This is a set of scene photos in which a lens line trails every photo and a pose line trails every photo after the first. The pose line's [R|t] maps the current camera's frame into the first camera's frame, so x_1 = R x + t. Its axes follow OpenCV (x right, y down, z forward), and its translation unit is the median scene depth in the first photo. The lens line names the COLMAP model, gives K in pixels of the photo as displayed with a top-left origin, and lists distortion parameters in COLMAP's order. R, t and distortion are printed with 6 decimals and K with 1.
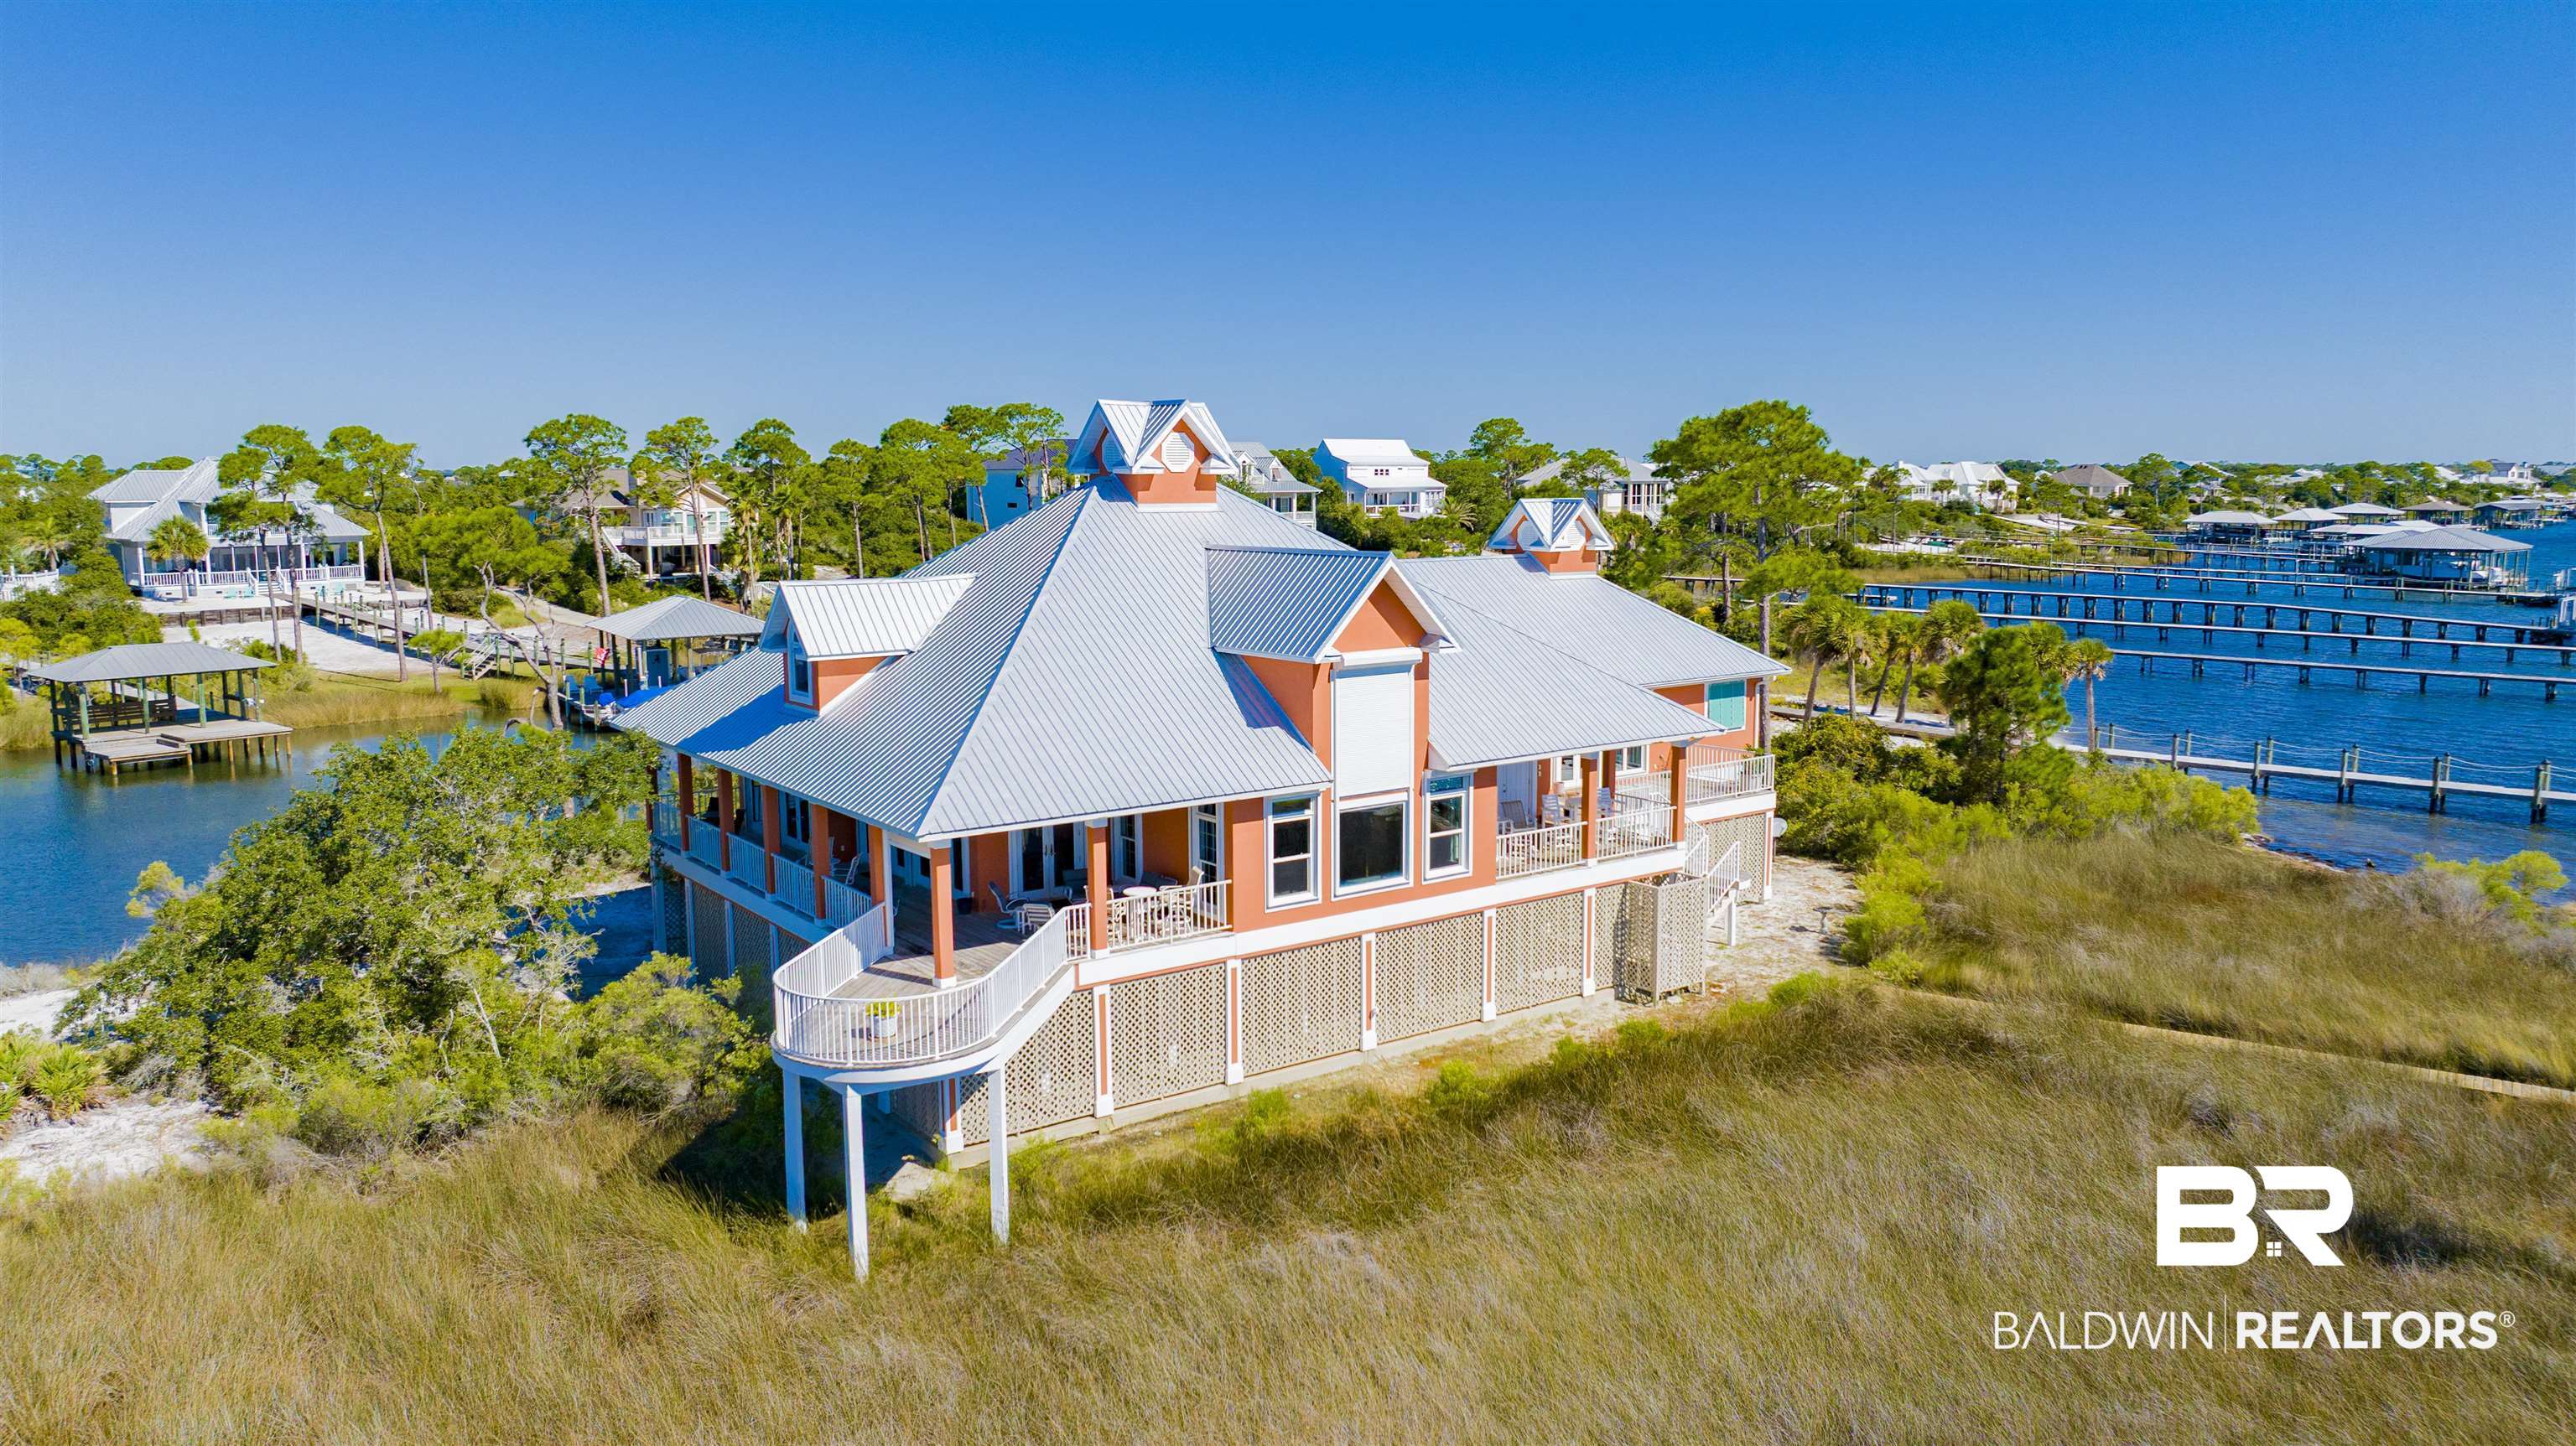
lens RADIAL K [[1833.2, 0, 1299.8], [0, 1833.2, 718.4], [0, 0, 1]] dist [-0.045785, 0.048216]
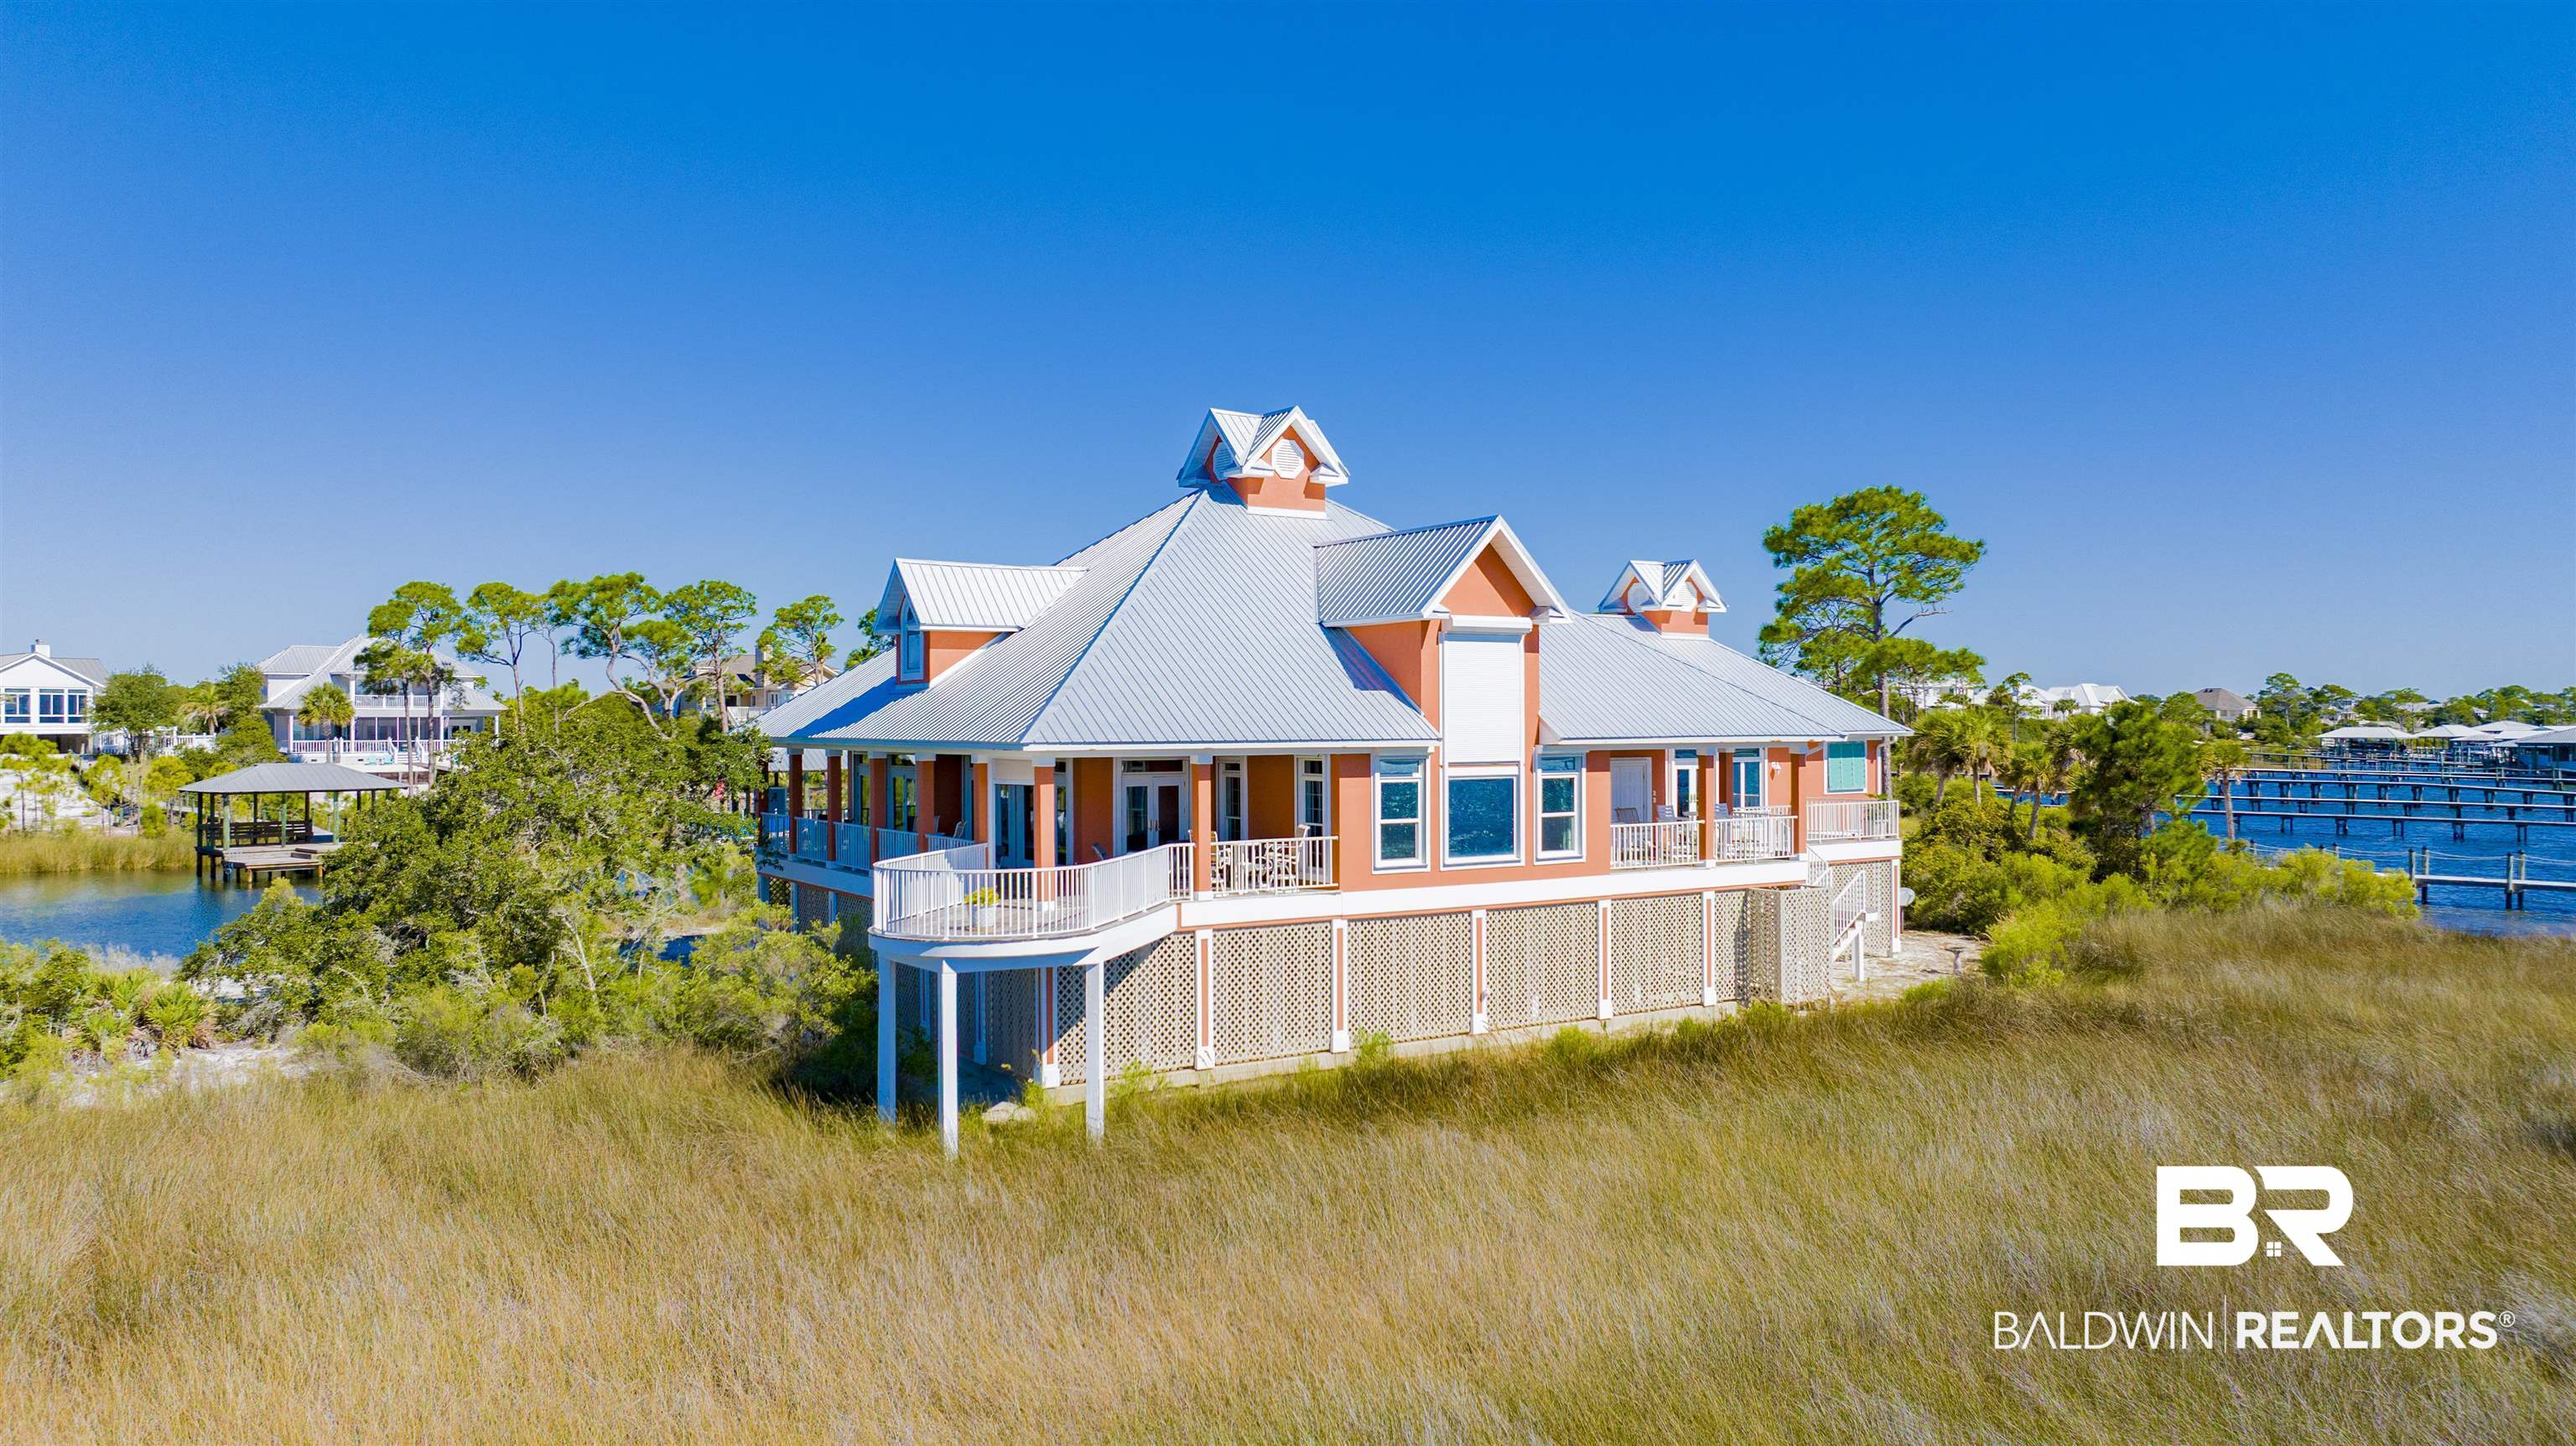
lens RADIAL K [[1833.2, 0, 1293.9], [0, 1833.2, 728.9], [0, 0, 1]] dist [-0.045785, 0.048216]
pose [[0.997994, 0.000645, -0.063308, 0.000852], [-0.008861, 0.991530, -0.129576, 0.135047], [0.062688, 0.129877, 0.989546, 0.018941]]
